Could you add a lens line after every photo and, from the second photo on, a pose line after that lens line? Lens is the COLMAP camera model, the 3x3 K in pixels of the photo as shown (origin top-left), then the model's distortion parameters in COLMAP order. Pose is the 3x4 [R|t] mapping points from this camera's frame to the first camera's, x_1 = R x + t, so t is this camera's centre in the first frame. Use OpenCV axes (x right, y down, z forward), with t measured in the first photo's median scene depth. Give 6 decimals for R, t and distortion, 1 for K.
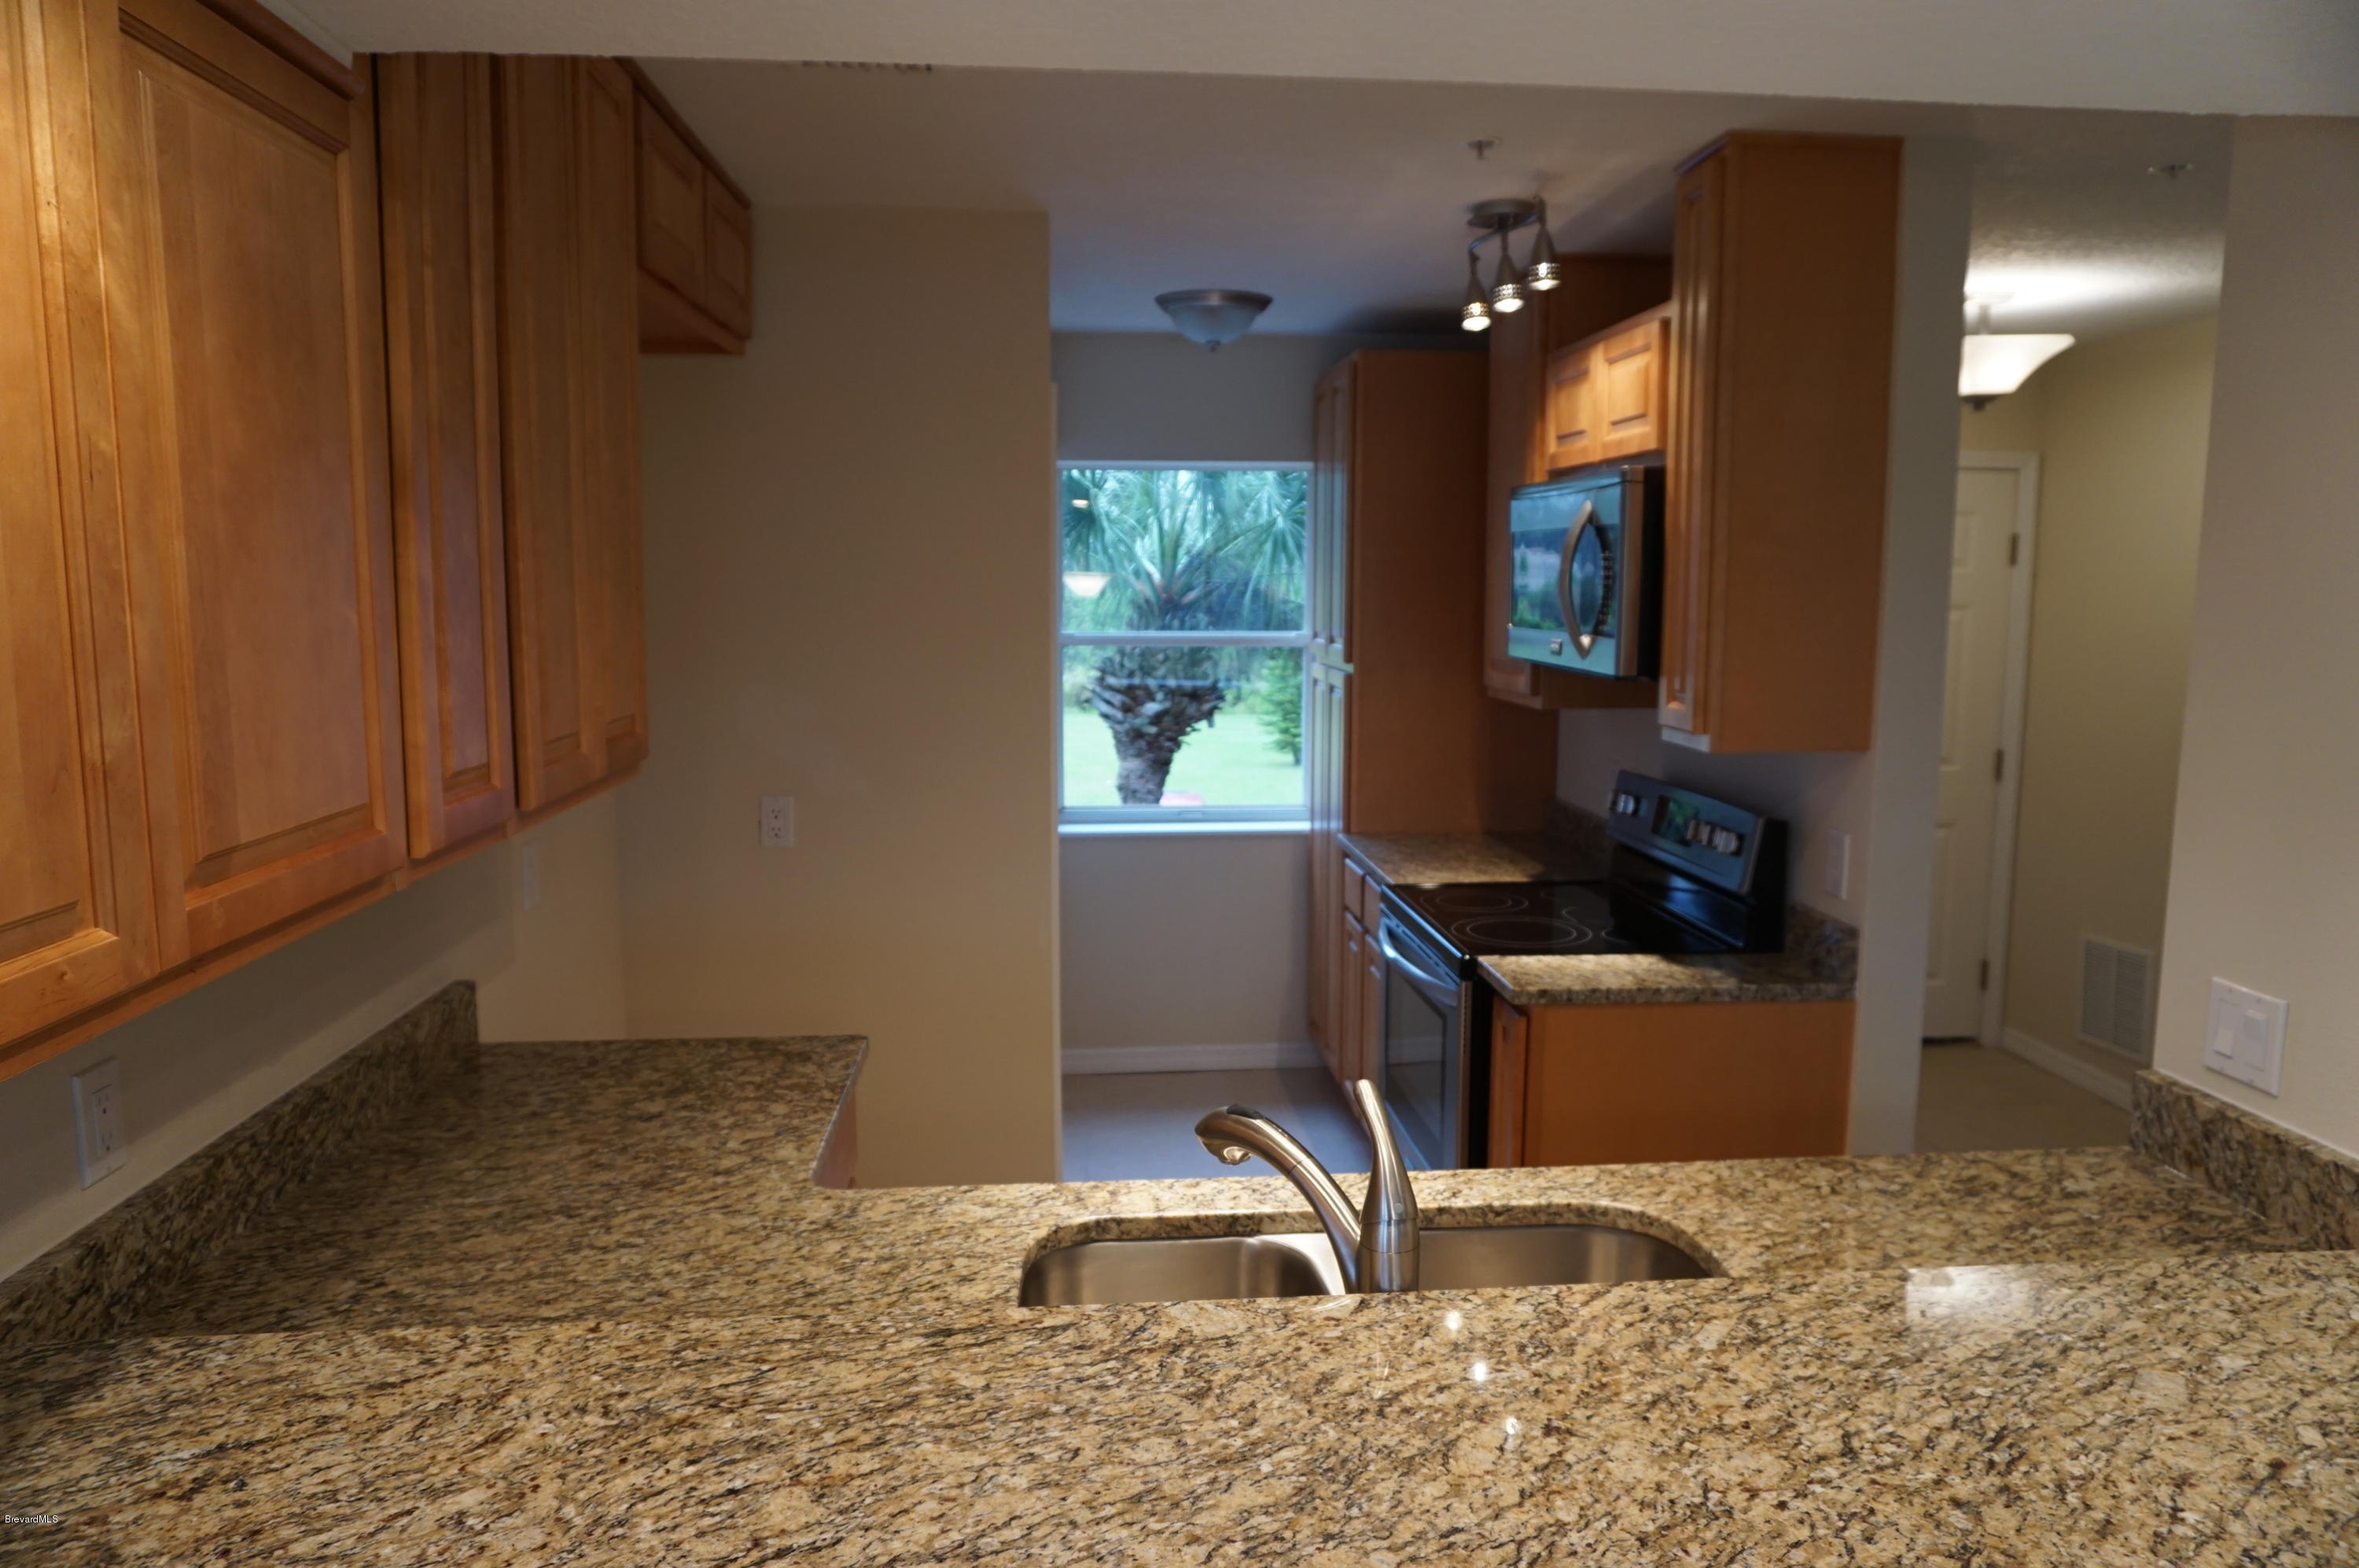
lens RADIAL K [[1588.8, 0, 1182.9], [0, 1588.8, 782.8], [0, 0, 1]] dist [-0.041057, 0.033950]
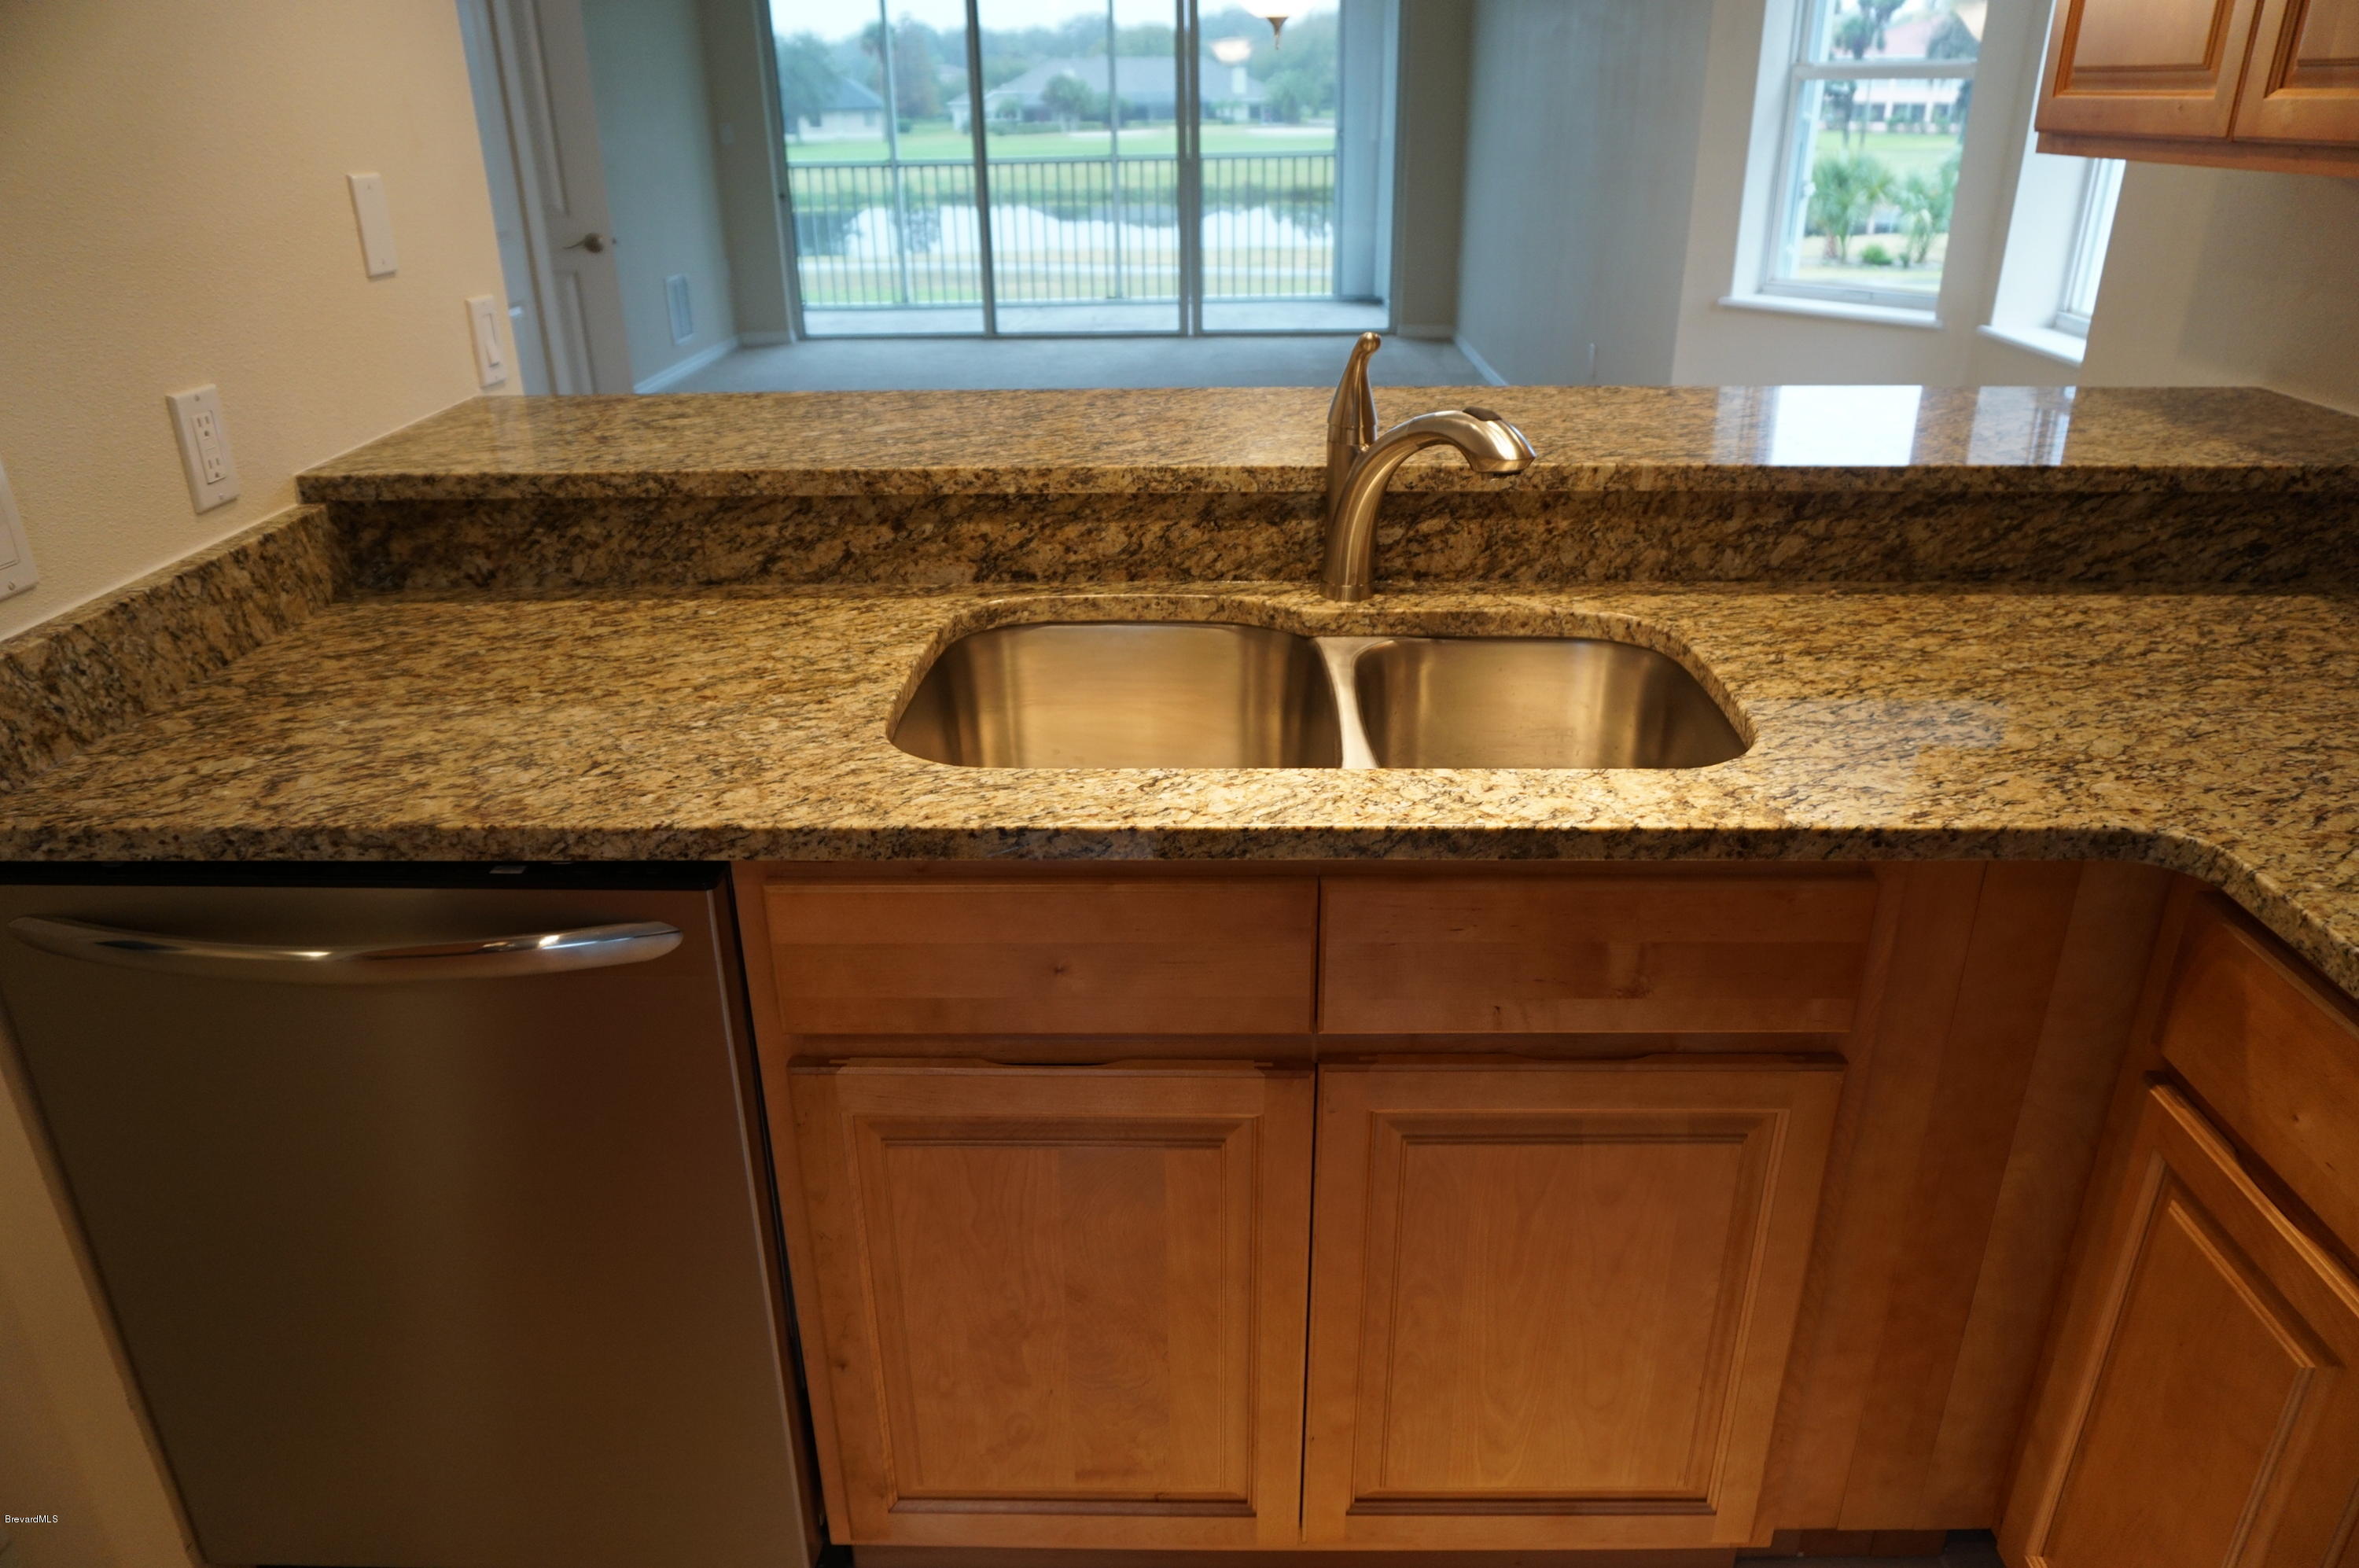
lens RADIAL K [[1585.3, 0, 1178.7], [0, 1585.3, 777.2], [0, 0, 1]] dist [-0.048285, 0.039034]
pose [[-0.994363, -0.035562, 0.099883, 0.133521], [0.021273, 0.855996, 0.516545, -0.115818], [-0.103869, 0.515759, -0.850414, 2.181742]]
